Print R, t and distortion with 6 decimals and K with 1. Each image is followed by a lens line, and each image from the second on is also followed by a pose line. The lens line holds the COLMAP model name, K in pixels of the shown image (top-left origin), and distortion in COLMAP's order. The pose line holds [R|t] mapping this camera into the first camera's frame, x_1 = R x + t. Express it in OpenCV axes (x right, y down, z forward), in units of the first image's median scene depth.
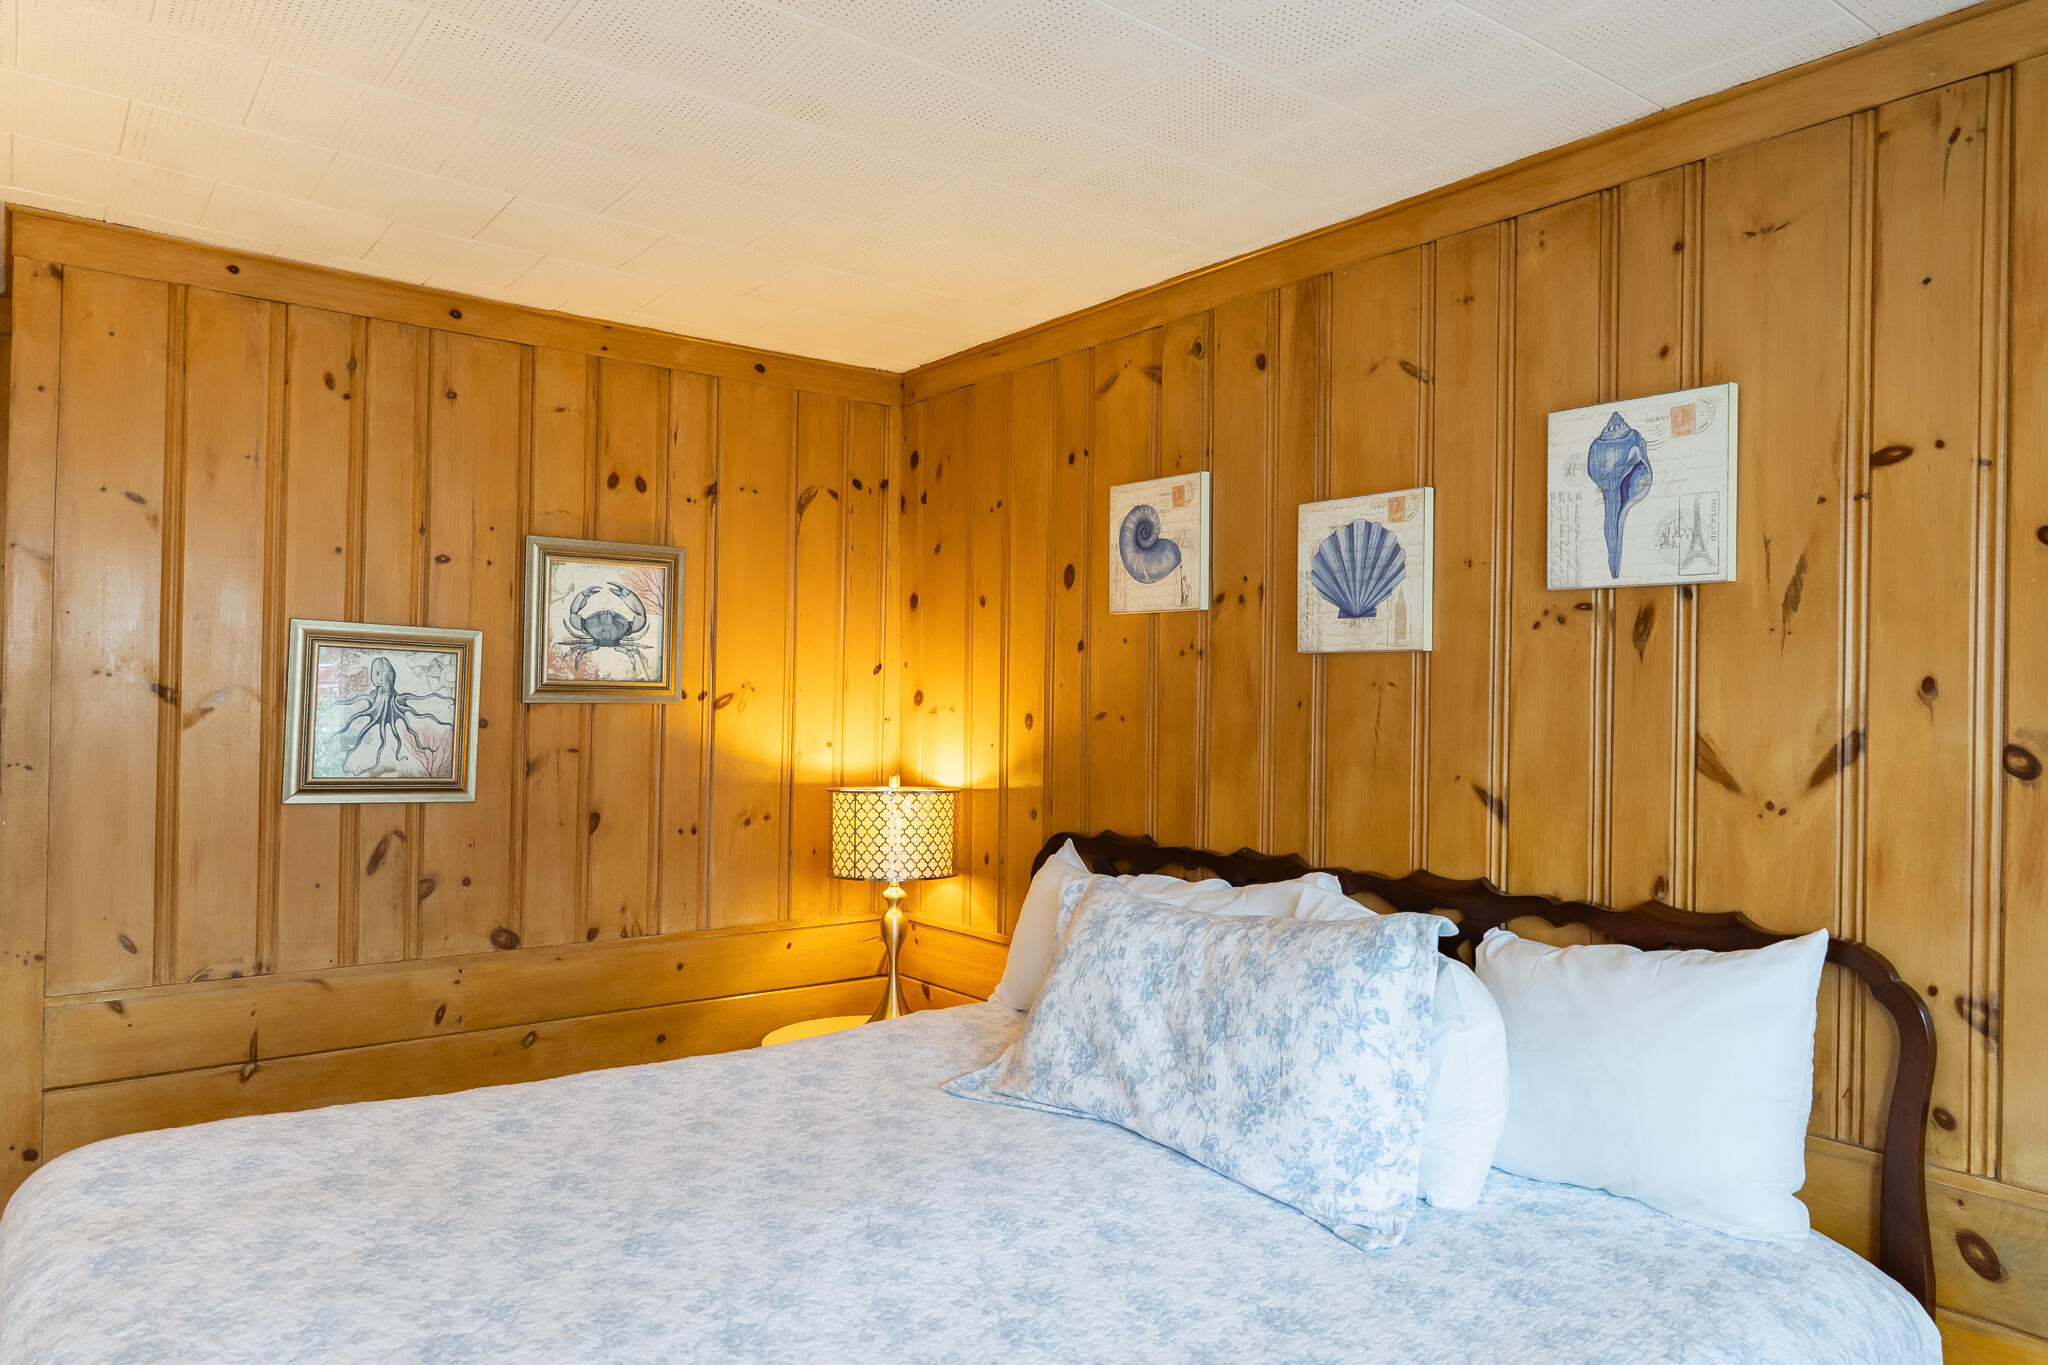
lens RADIAL K [[1327.0, 0, 1024.0], [0, 1327.0, 682.5], [0, 0, 1]] dist [0.002793, 0.000295]
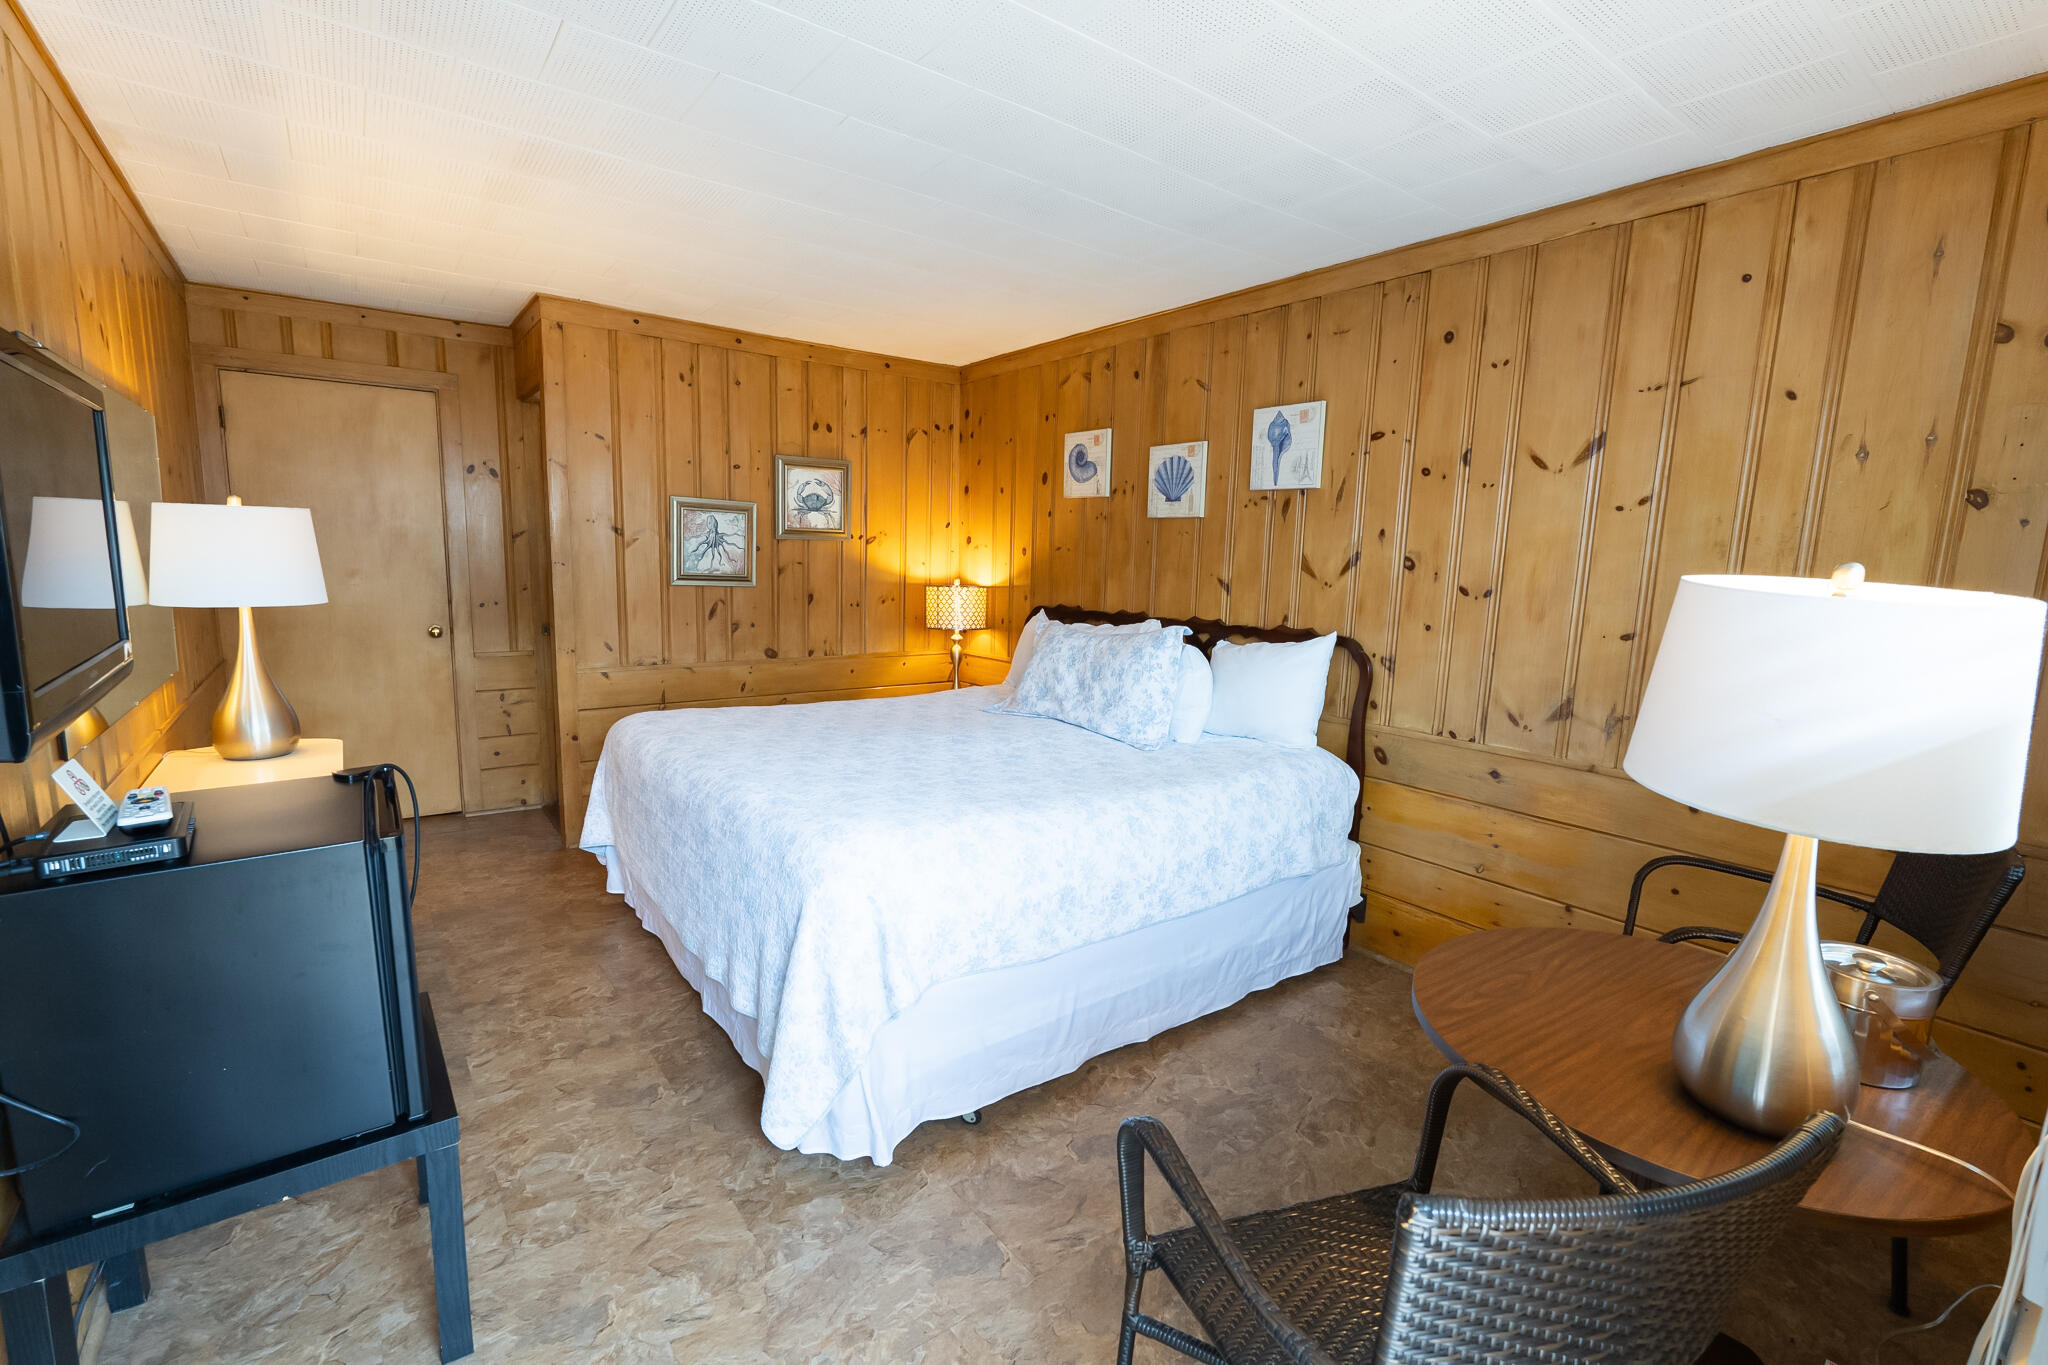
lens RADIAL K [[907.1, 0, 1024.0], [0, 907.1, 682.5], [0, 0, 1]] dist [-0.001714, -0.000040]
pose [[0.999848, 0.014106, -0.010281, 0.024333], [-0.012373, 0.988213, 0.152585, 0.018280], [0.012312, -0.152435, 0.988237, -0.463471]]
